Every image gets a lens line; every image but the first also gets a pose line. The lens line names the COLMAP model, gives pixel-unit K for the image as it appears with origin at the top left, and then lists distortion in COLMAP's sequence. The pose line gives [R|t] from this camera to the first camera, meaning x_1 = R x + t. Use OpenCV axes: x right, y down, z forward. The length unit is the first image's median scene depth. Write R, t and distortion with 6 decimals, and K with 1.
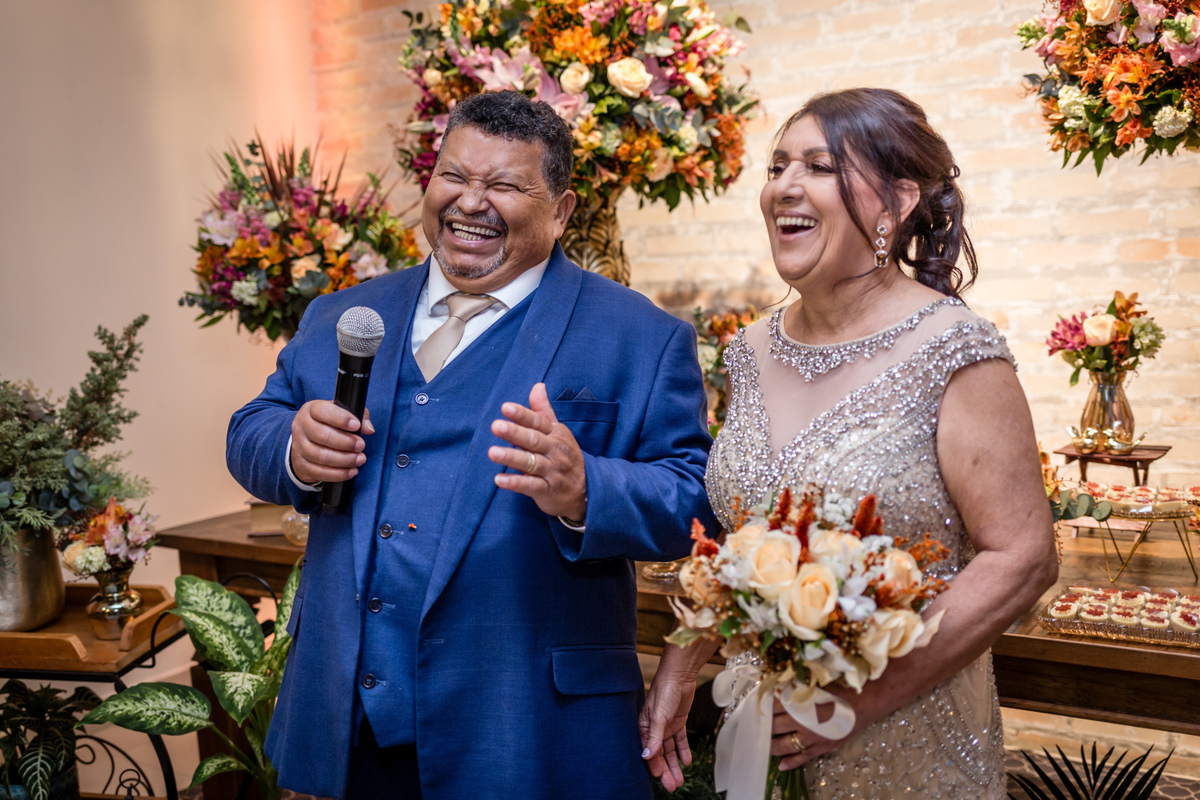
lens RADIAL K [[1245.0, 0, 580.3], [0, 1245.0, 378.9], [0, 0, 1]] dist [-0.002675, -0.001964]
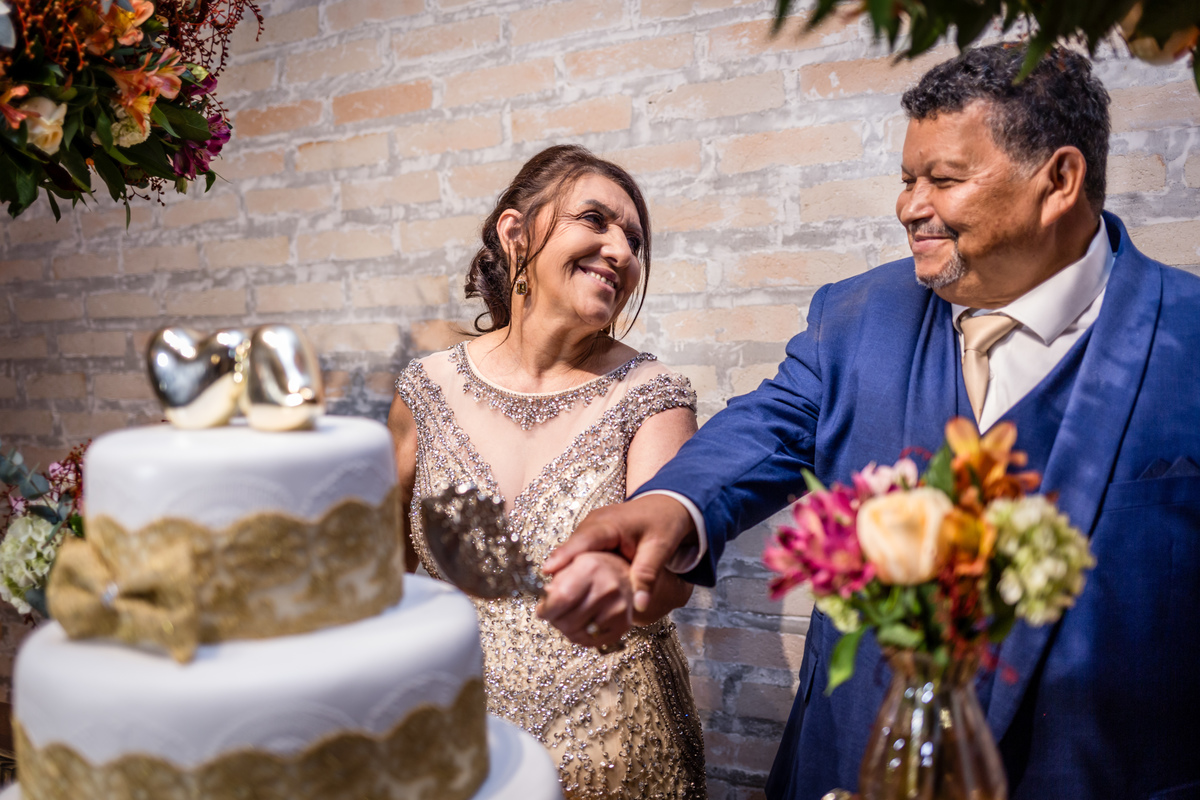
lens RADIAL K [[1174.0, 0, 600.0], [0, 1174.0, 400.0], [0, 0, 1]] dist [-0.000934, 0.004991]
pose [[0.997263, 0.005738, 0.073708, 0.281394], [-0.003563, 0.999555, -0.029606, -0.060593], [-0.073846, 0.029262, 0.996840, 0.620567]]
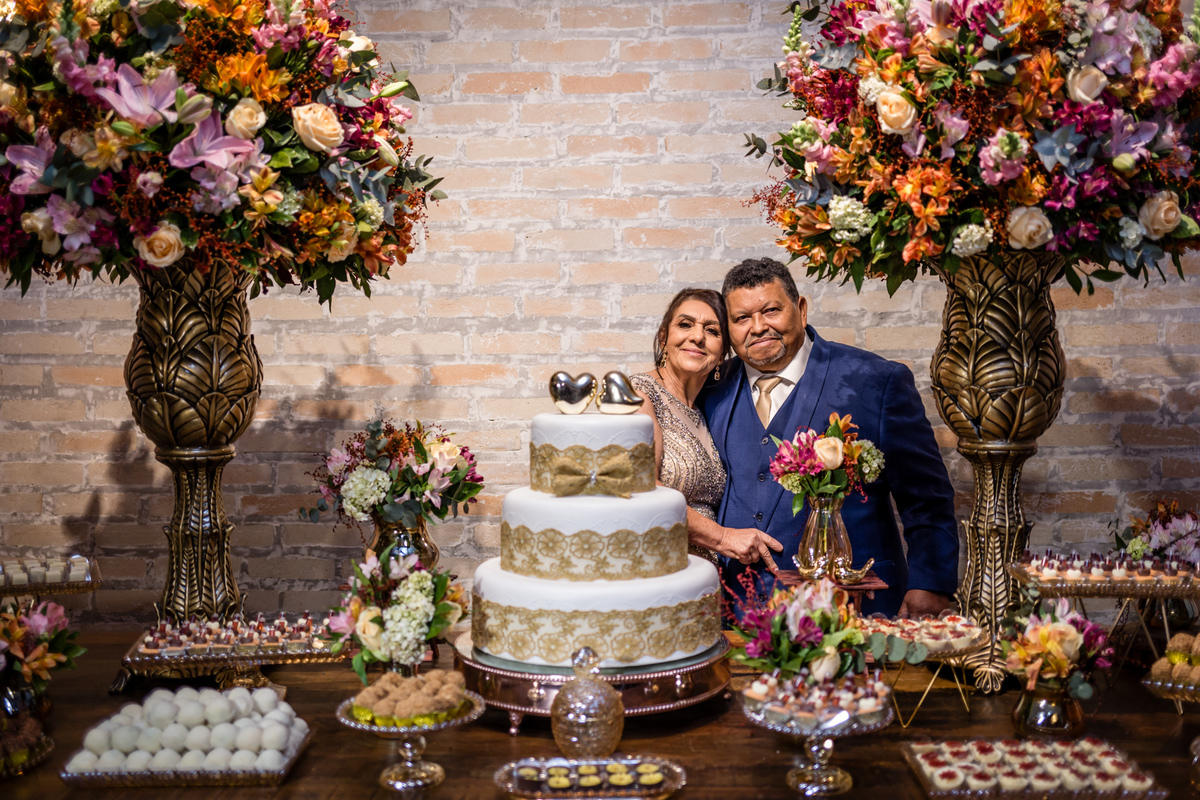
lens RADIAL K [[1189.4, 0, 613.5], [0, 1189.4, 397.0], [0, 0, 1]] dist [-0.000076, 0.004990]
pose [[0.854085, 0.024960, 0.519535, -0.182055], [0.013540, 0.997442, -0.070180, -0.018616], [-0.519958, 0.066974, 0.851562, 0.275541]]
